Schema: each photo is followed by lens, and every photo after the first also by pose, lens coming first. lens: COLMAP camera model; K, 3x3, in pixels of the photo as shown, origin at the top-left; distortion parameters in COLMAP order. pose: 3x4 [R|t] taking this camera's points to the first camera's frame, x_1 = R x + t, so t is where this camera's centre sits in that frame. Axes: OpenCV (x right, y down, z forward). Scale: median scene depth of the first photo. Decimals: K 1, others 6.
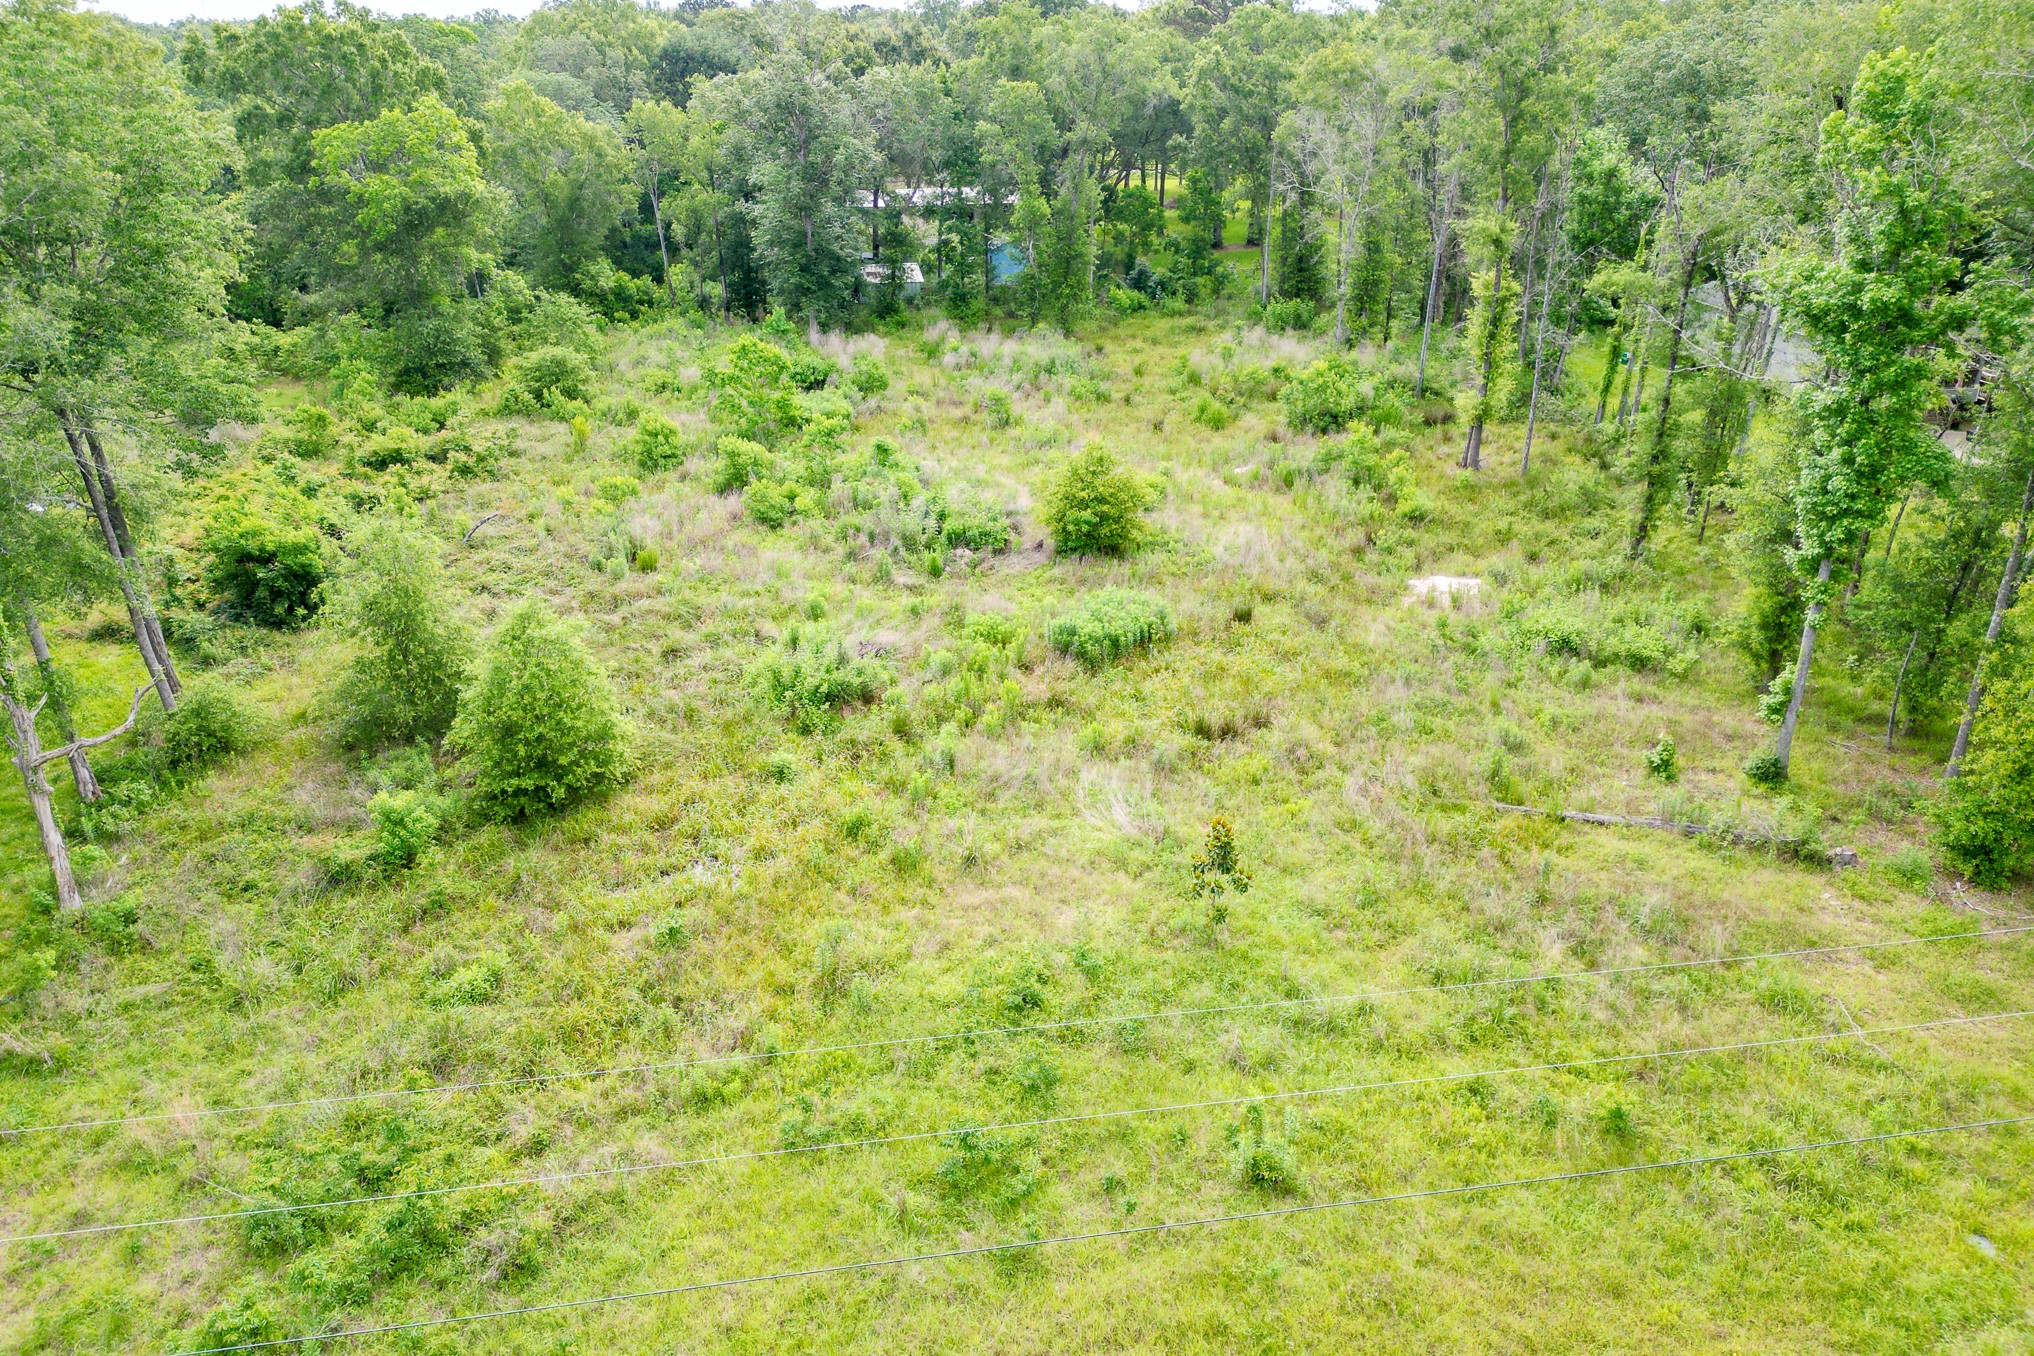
lens RADIAL K [[1447.8, 0, 1018.8], [0, 1447.8, 672.9], [0, 0, 1]] dist [0.063052, -0.056732]
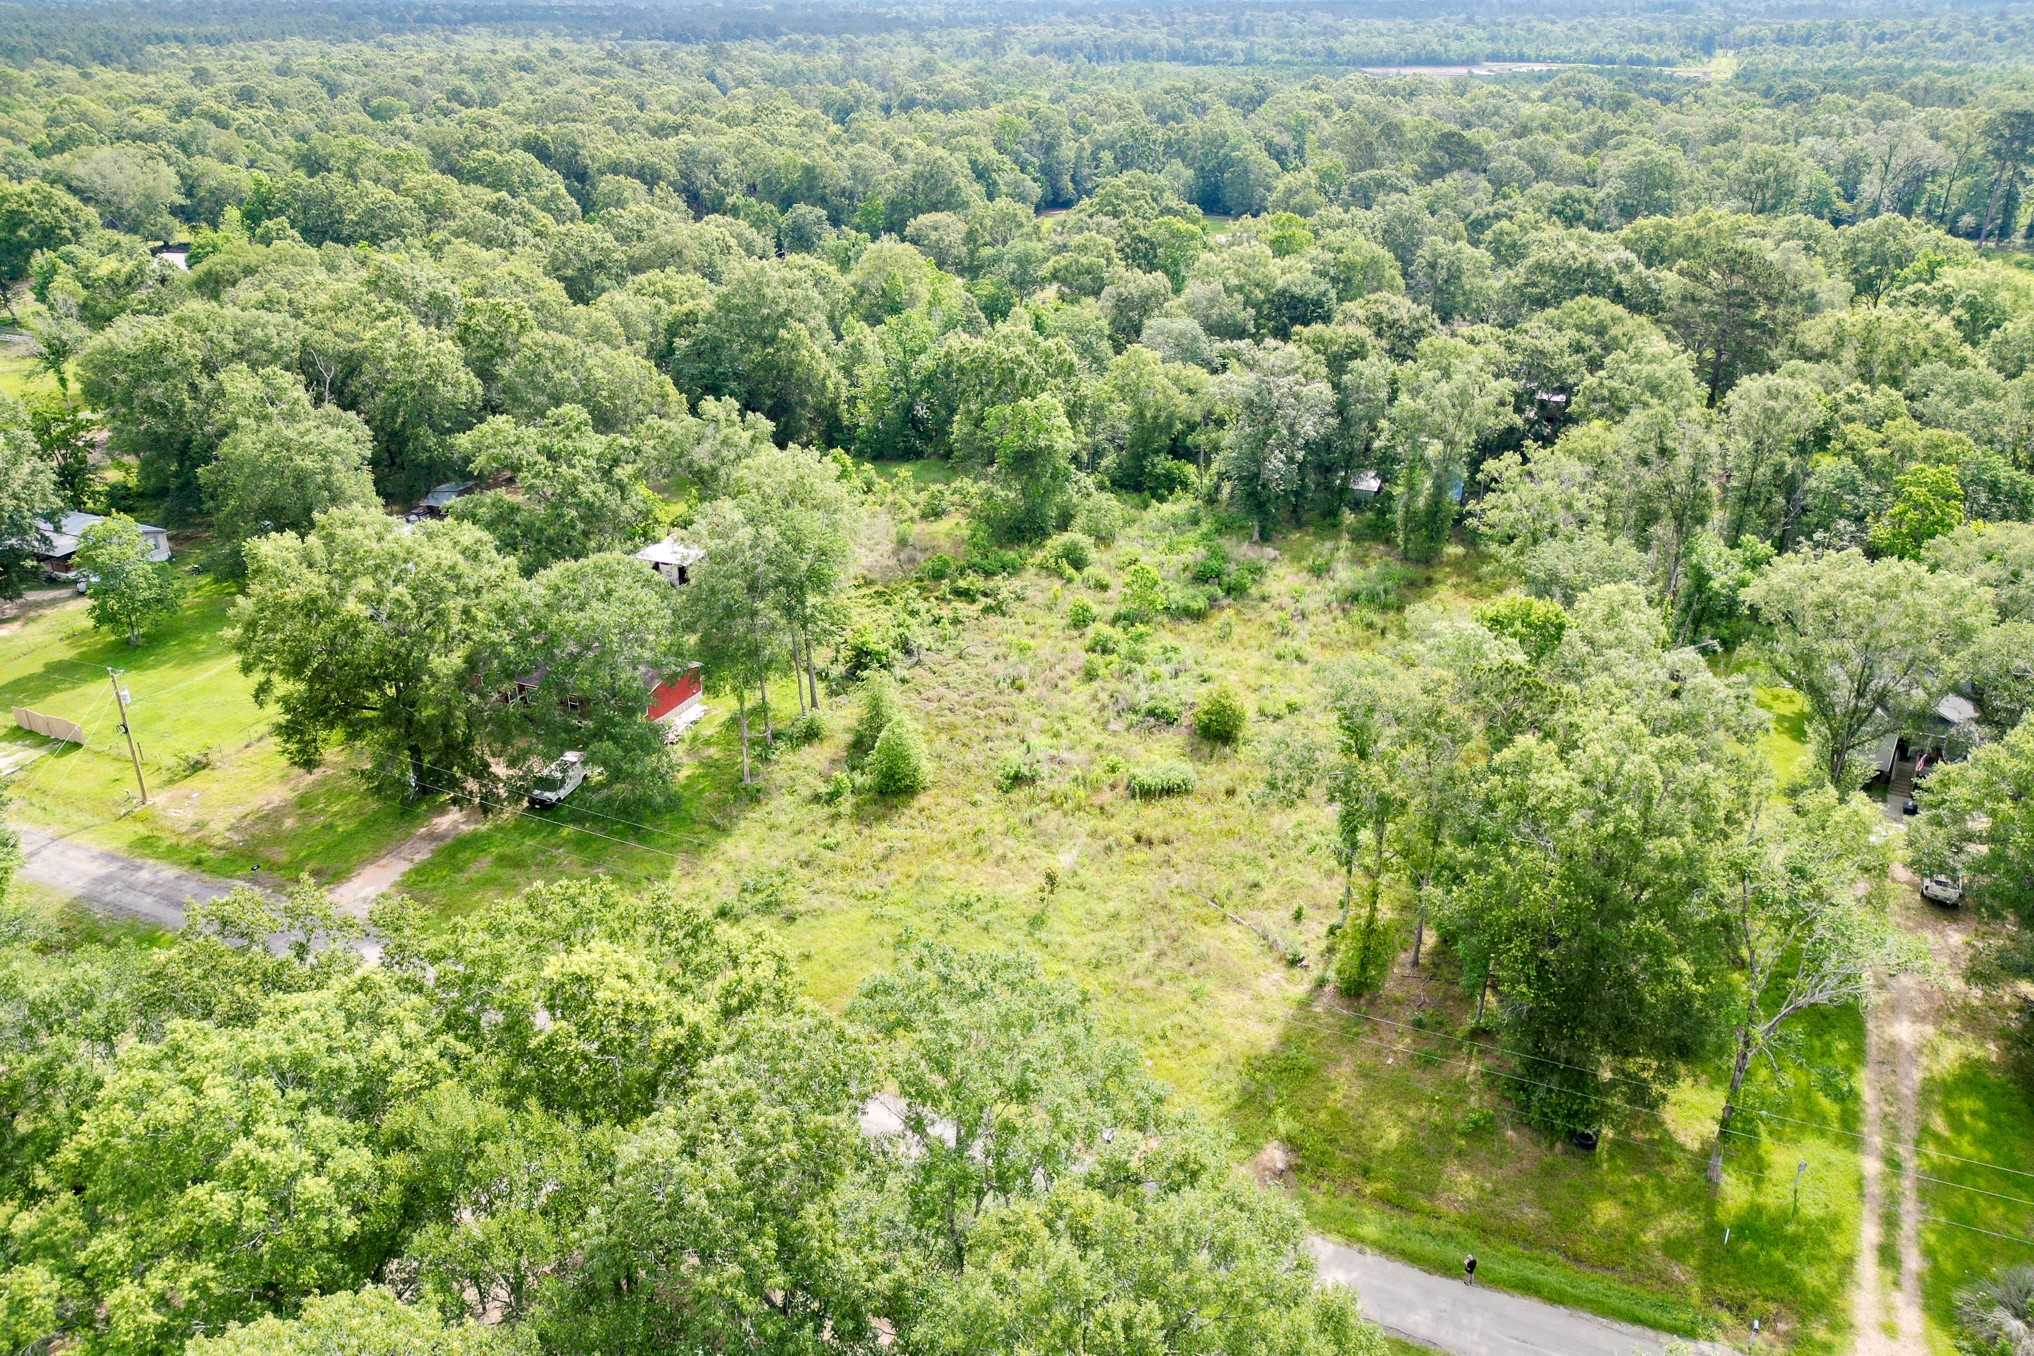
lens RADIAL K [[1447.8, 0, 1010.0], [0, 1447.8, 685.6], [0, 0, 1]] dist [0.063052, -0.056732]
pose [[0.833465, 0.244586, -0.495494, 0.782423], [-0.226473, 0.969132, 0.097437, -0.281388], [0.504030, 0.031006, 0.863129, -0.834375]]
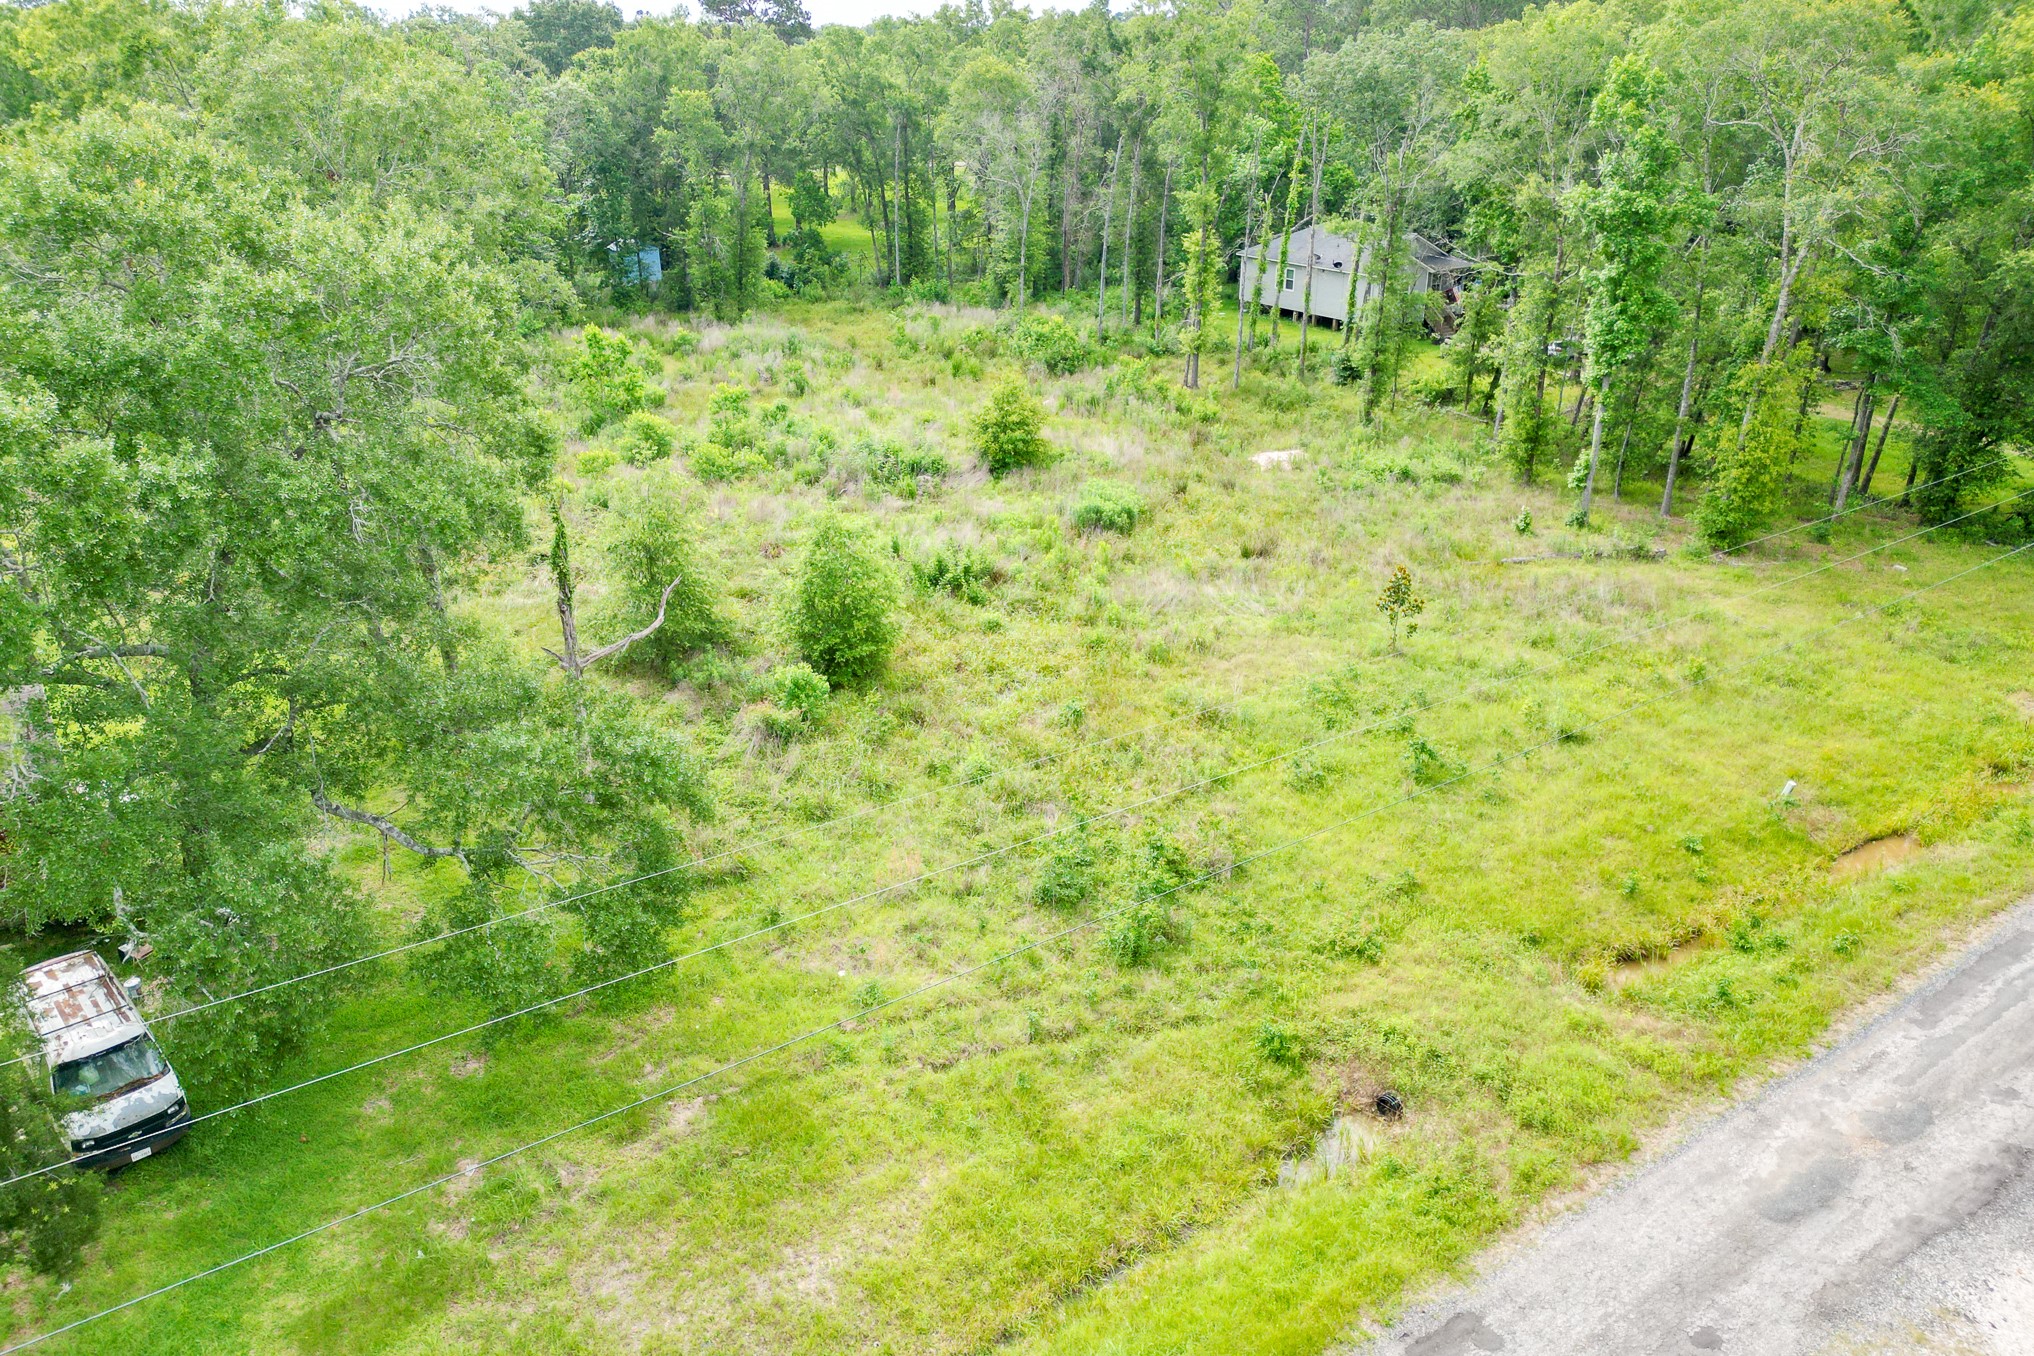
lens RADIAL K [[1447.8, 0, 1013.6], [0, 1447.8, 671.0], [0, 0, 1]] dist [0.063052, -0.056732]
pose [[0.900785, -0.169556, 0.399796, -0.478083], [0.173809, 0.984439, 0.025894, 0.055726], [-0.397965, 0.046163, 0.916239, -0.120780]]
